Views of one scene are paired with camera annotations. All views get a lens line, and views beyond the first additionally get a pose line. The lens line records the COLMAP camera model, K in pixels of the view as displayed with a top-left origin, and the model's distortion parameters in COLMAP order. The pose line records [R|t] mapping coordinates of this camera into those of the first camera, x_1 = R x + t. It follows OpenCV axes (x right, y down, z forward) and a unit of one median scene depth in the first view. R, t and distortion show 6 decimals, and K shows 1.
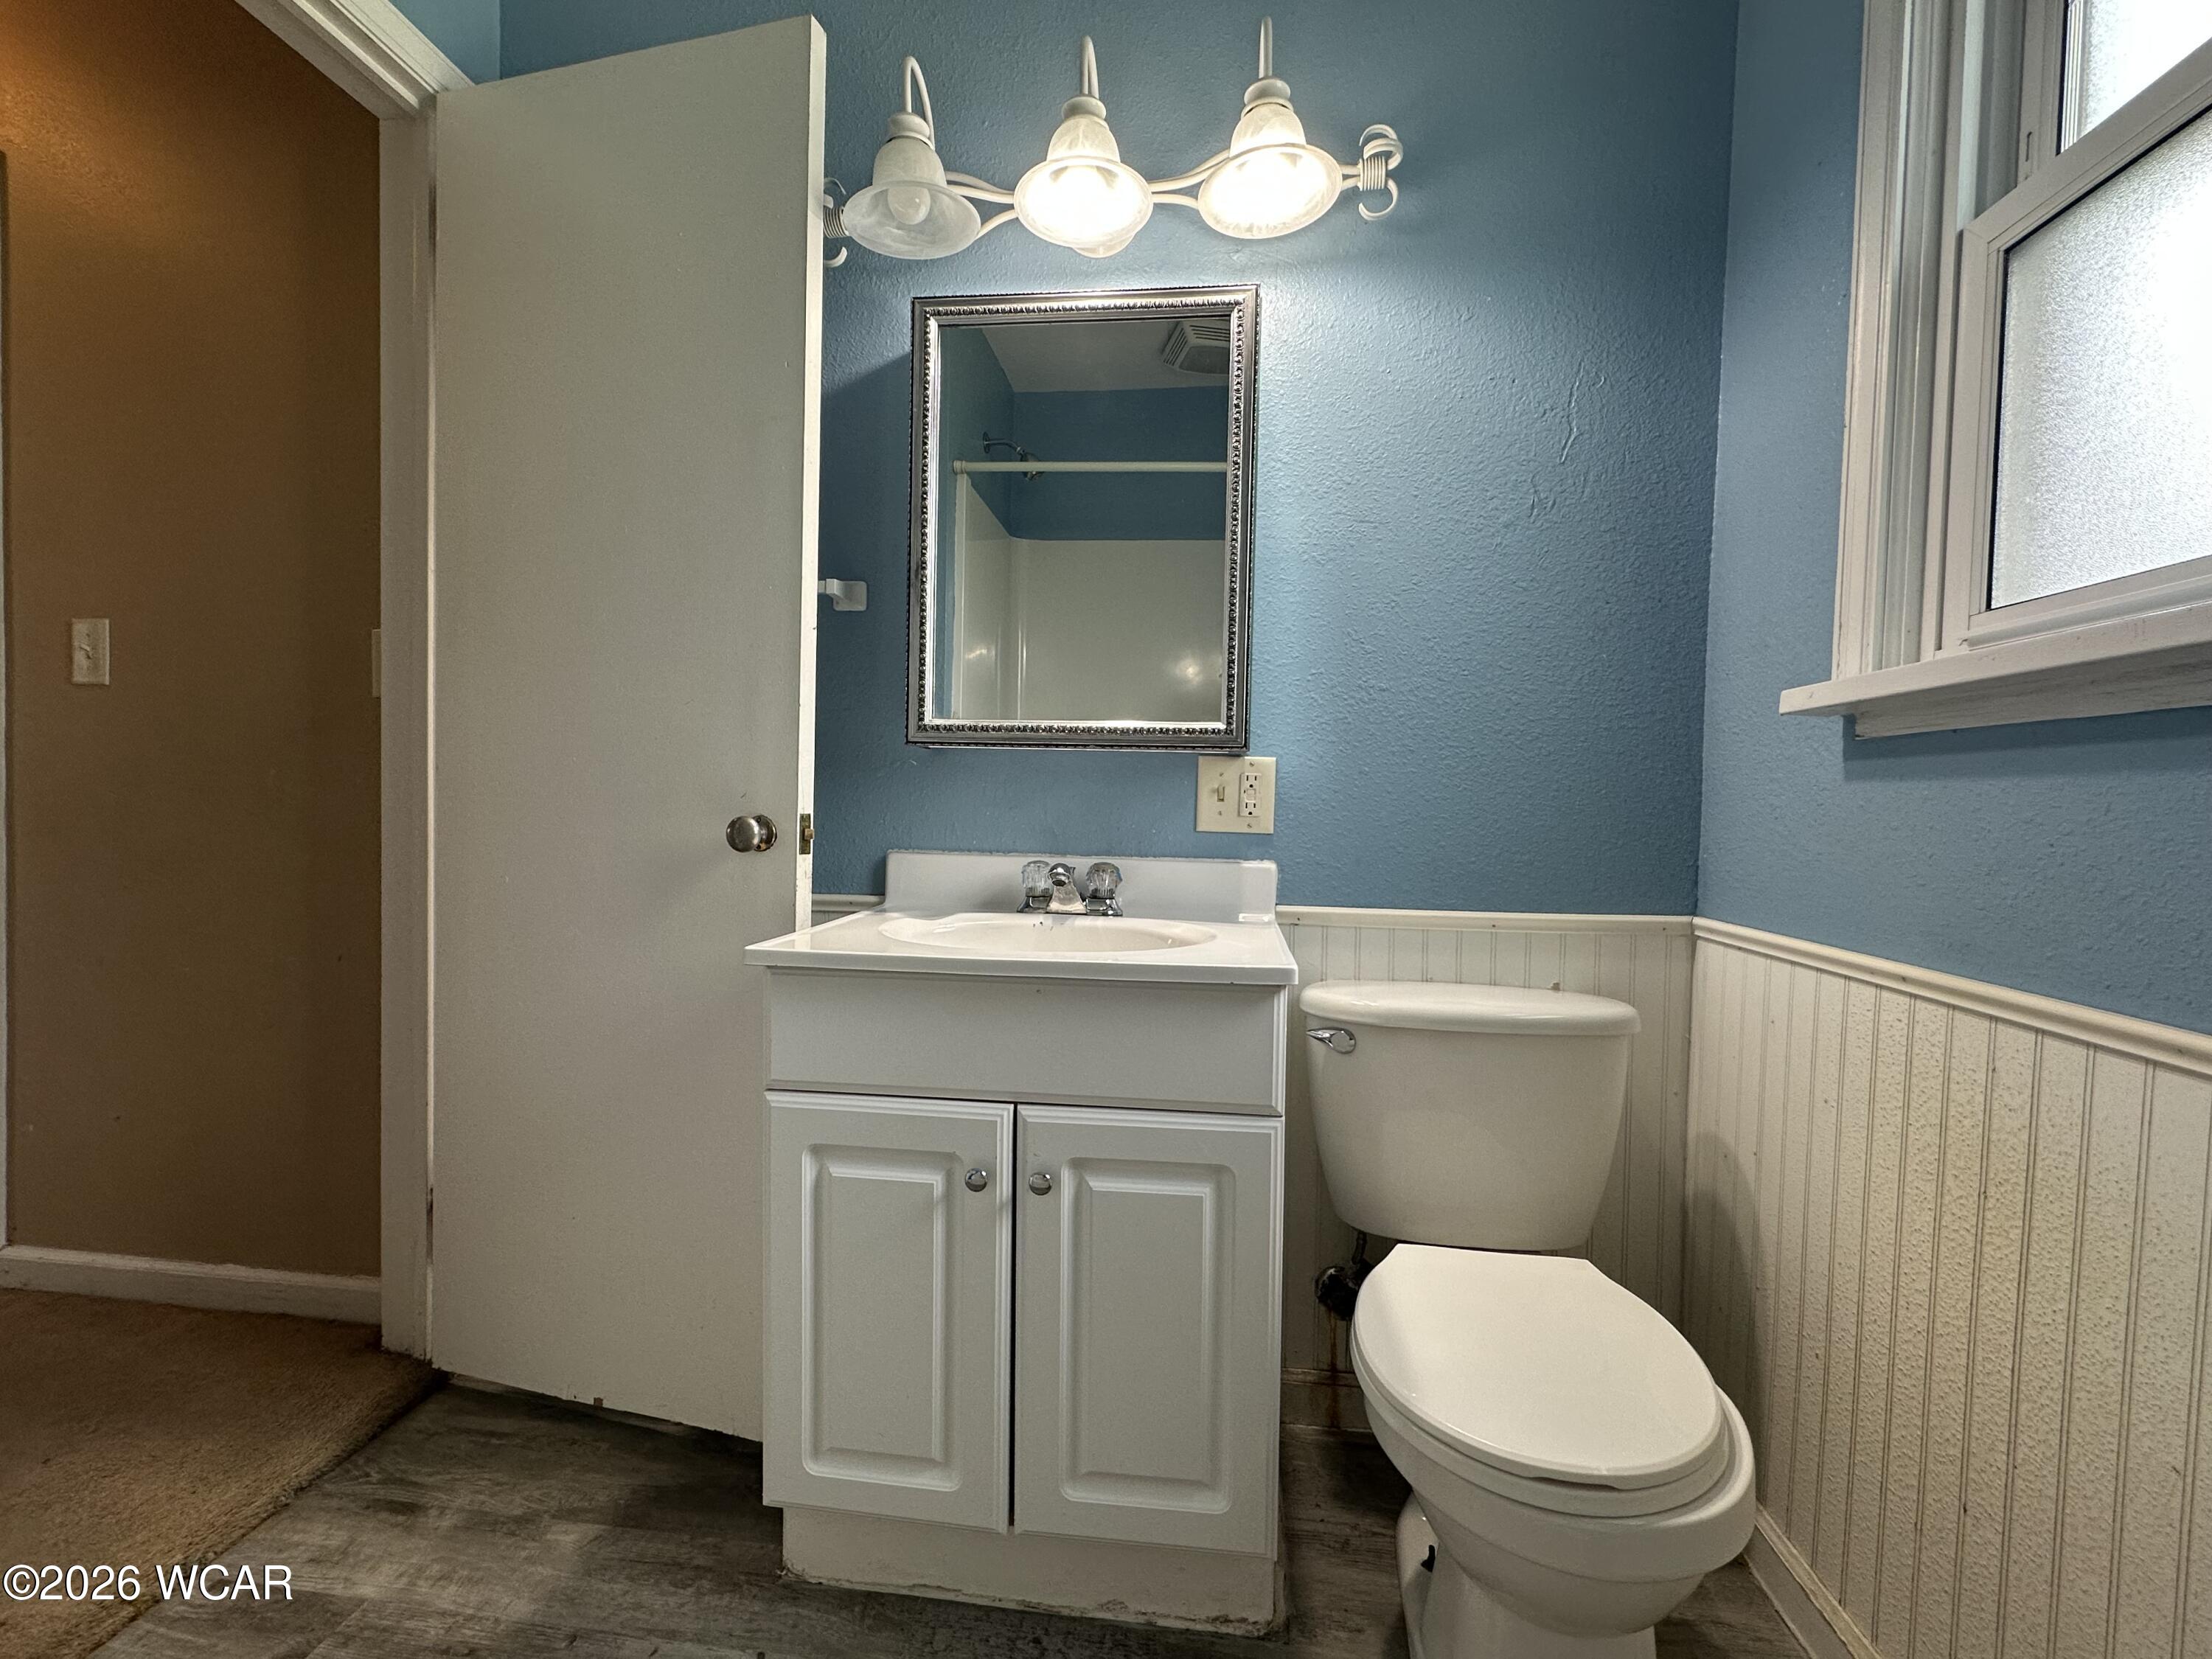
lens RADIAL K [[952.7, 0, 1106.0], [0, 952.7, 829.5], [0, 0, 1]] dist [0.001185, 0.000207]
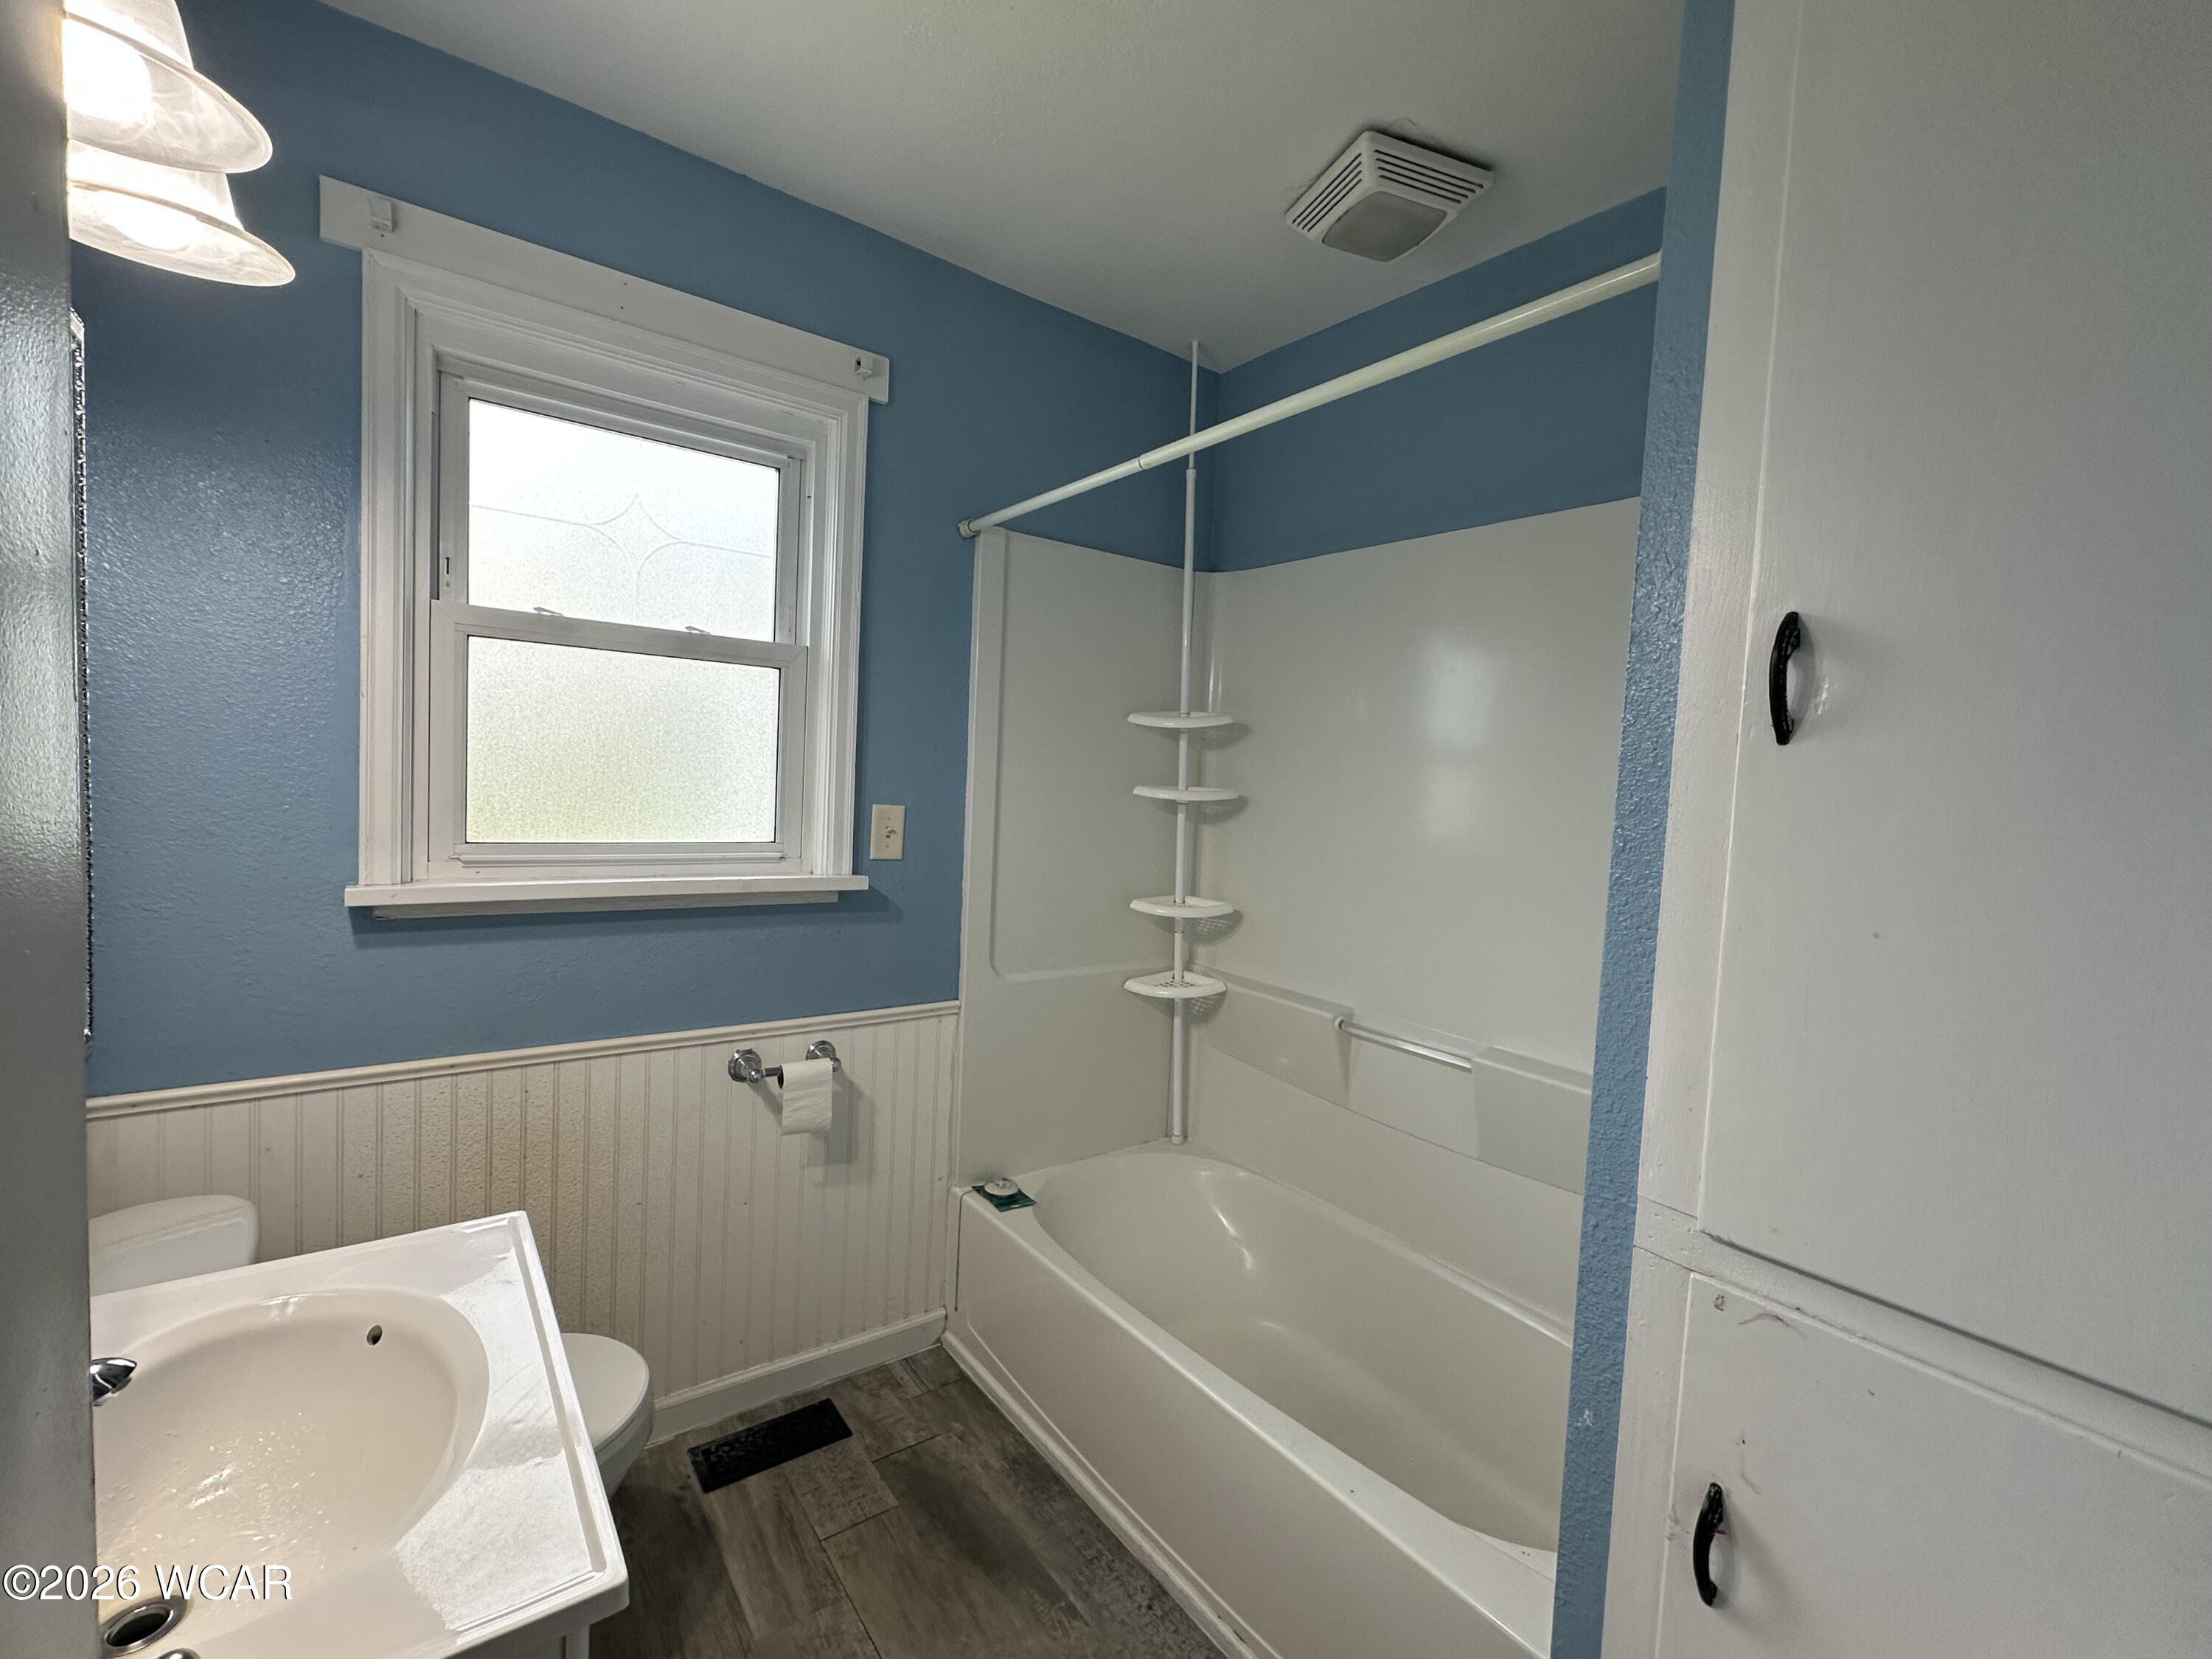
lens RADIAL K [[952.7, 0, 1106.0], [0, 952.7, 829.5], [0, 0, 1]] dist [0.001185, 0.000207]
pose [[-0.683675, -0.090040, 0.724210, -1.083004], [-0.036592, 0.995341, 0.089205, -0.436599], [-0.728868, 0.034487, -0.683785, 1.292894]]
